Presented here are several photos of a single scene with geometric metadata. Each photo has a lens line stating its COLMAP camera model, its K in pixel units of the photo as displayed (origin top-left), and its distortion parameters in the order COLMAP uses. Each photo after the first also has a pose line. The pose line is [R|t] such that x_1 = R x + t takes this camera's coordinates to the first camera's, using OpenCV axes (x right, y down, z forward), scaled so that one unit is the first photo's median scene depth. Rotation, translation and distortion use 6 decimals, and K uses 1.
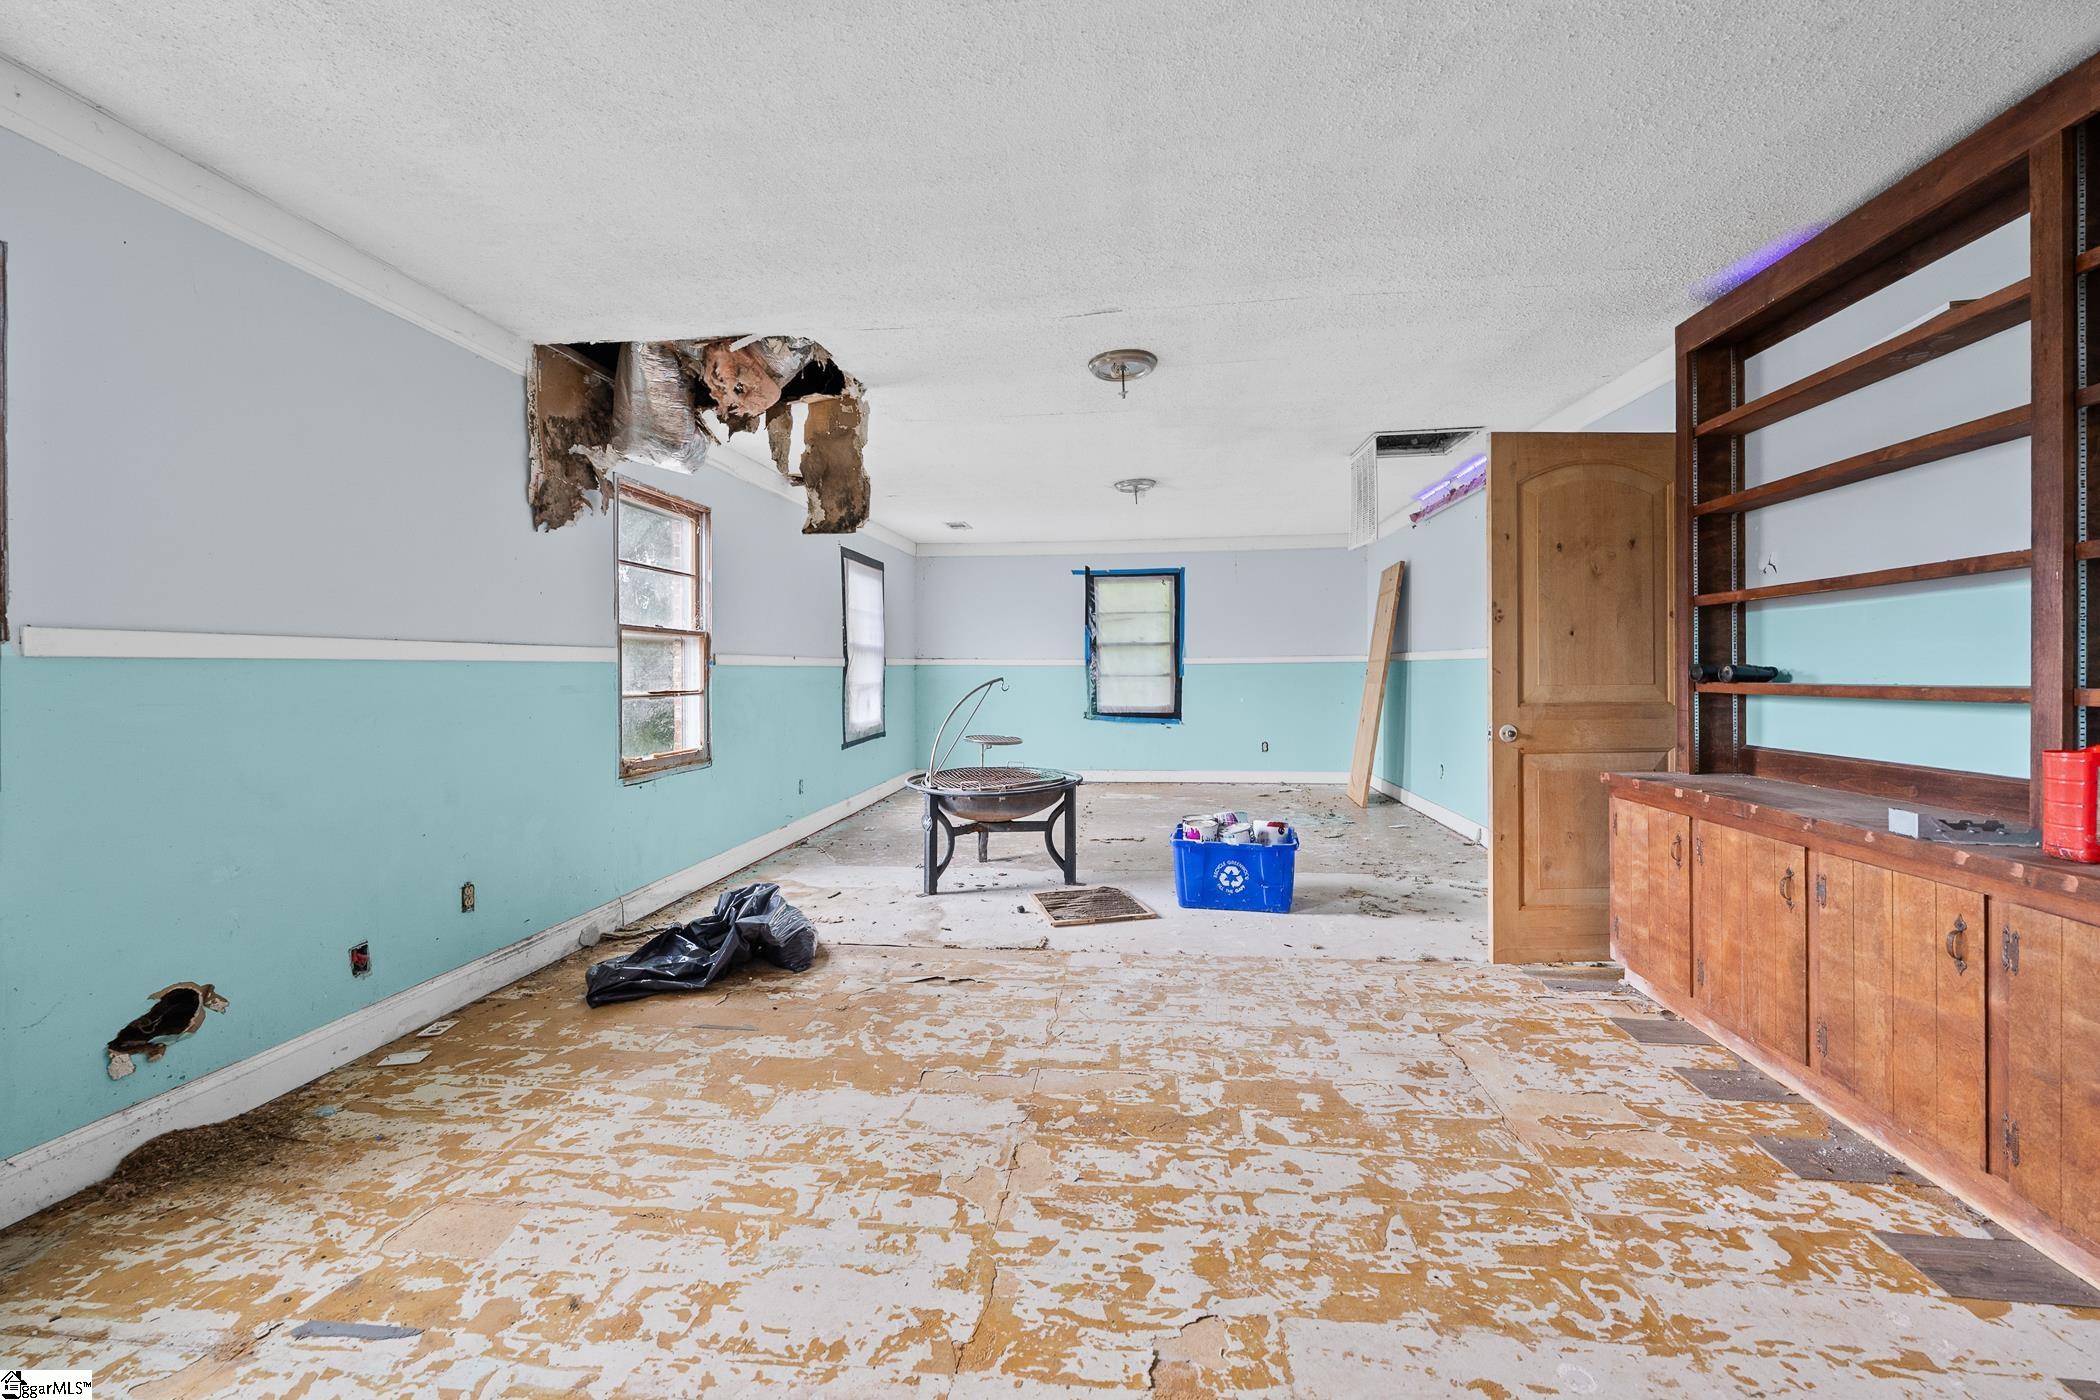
lens RADIAL K [[829.1, 0, 1044.0], [0, 829.1, 694.2], [0, 0, 1]] dist [-0.001051, -0.000083]
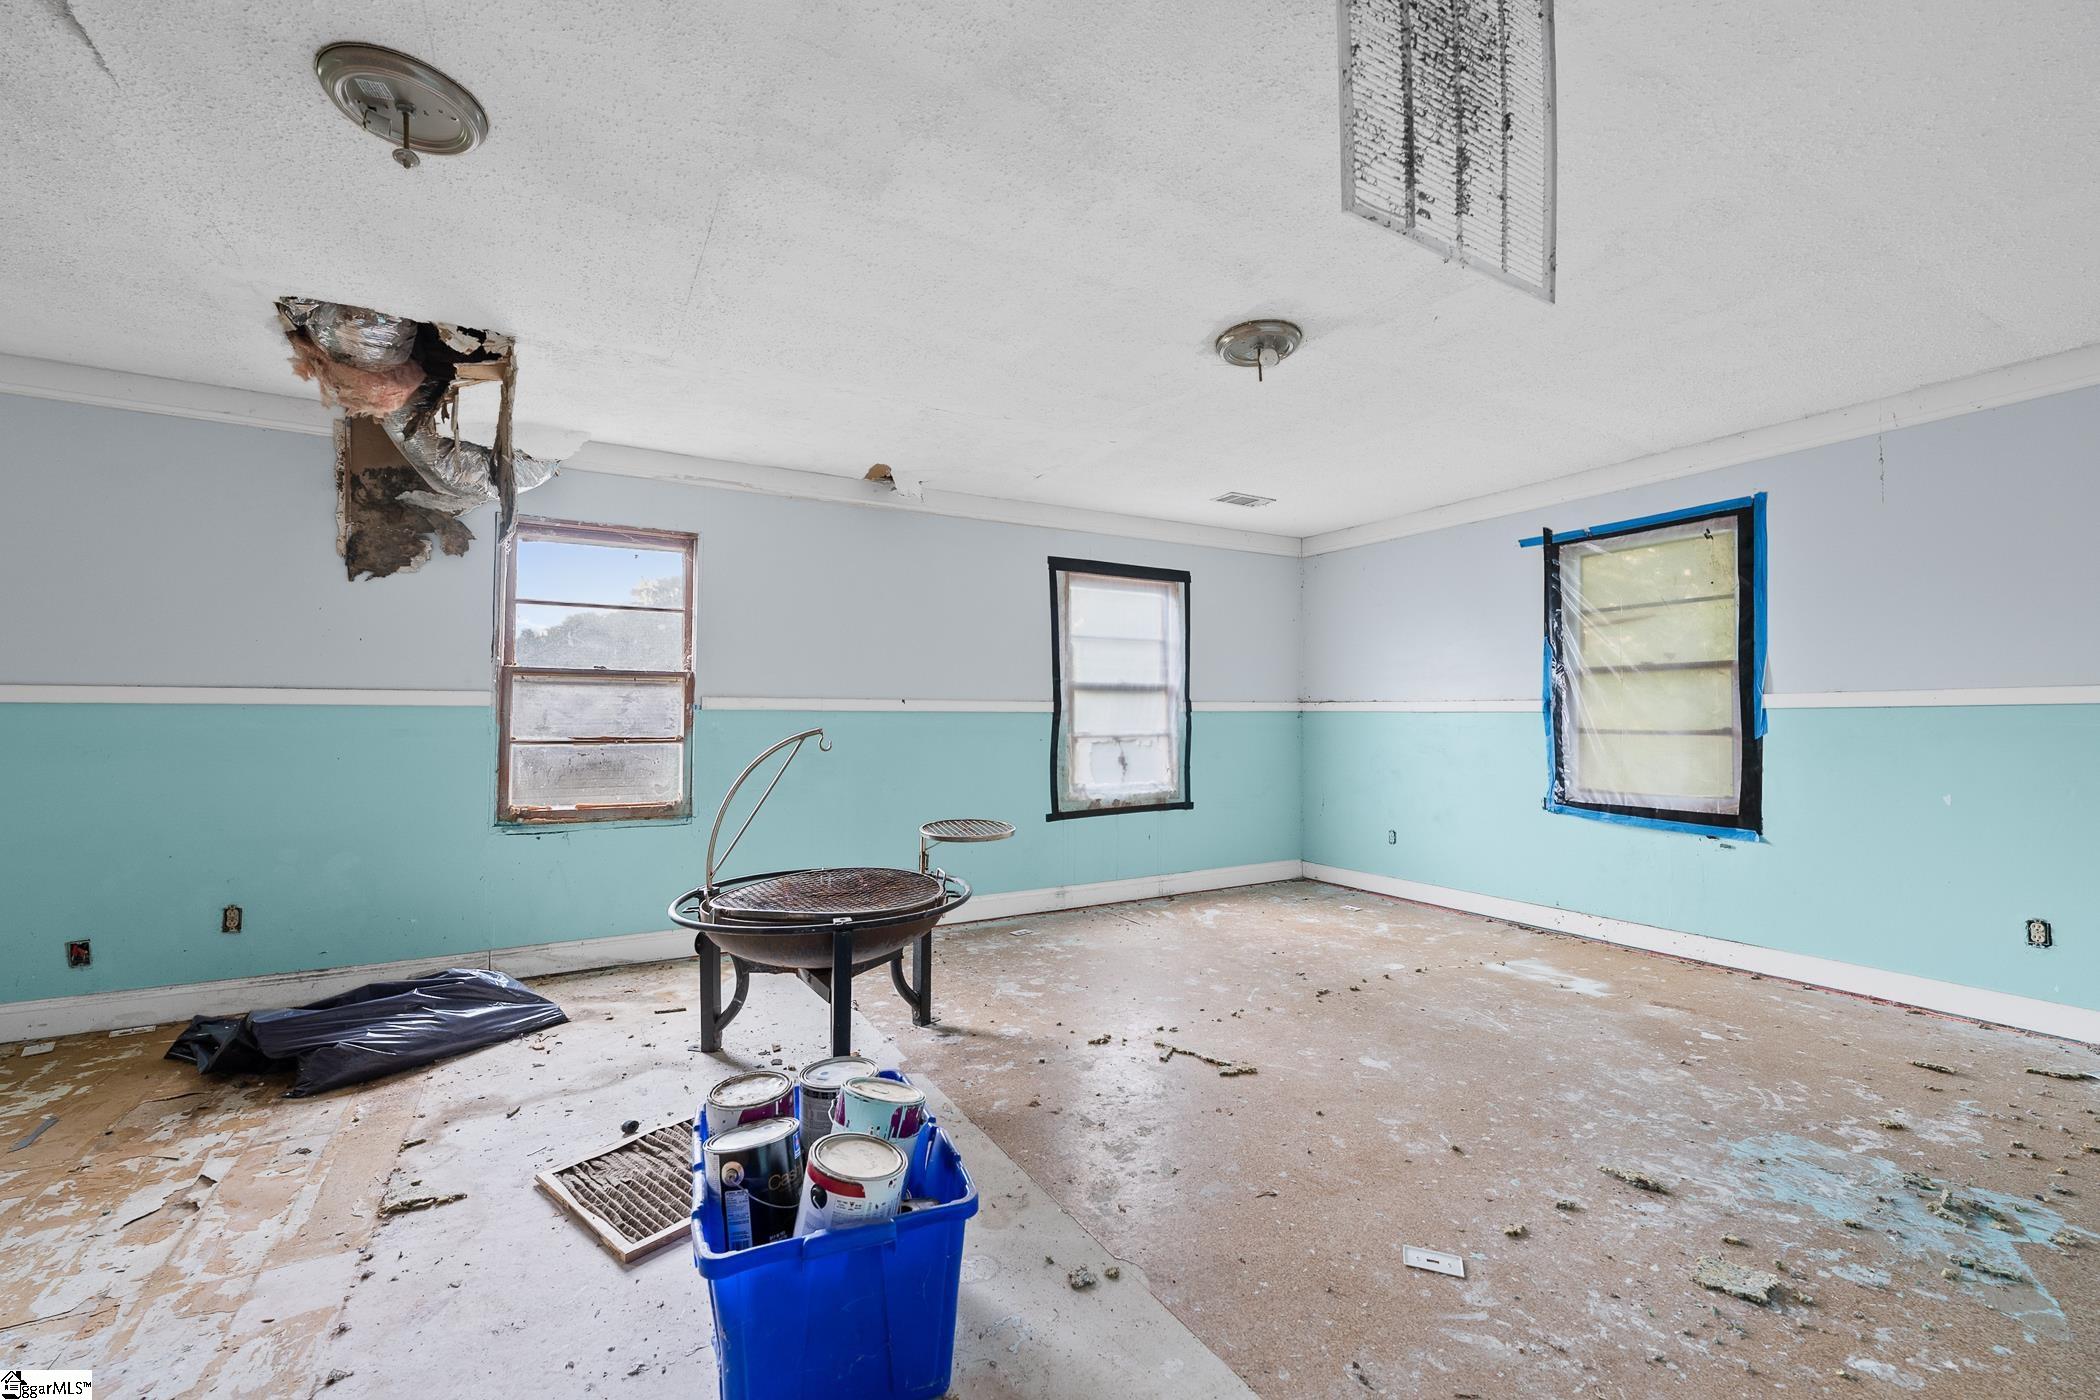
lens RADIAL K [[842.6, 0, 1048.0], [0, 842.6, 710.0], [0, 0, 1]] dist [-0.001392, -0.000068]
pose [[0.598708, -0.002738, -0.800963, 0.596305], [-0.029143, 0.999258, -0.025200, -0.025089], [0.800437, 0.038430, 0.598184, 0.835189]]
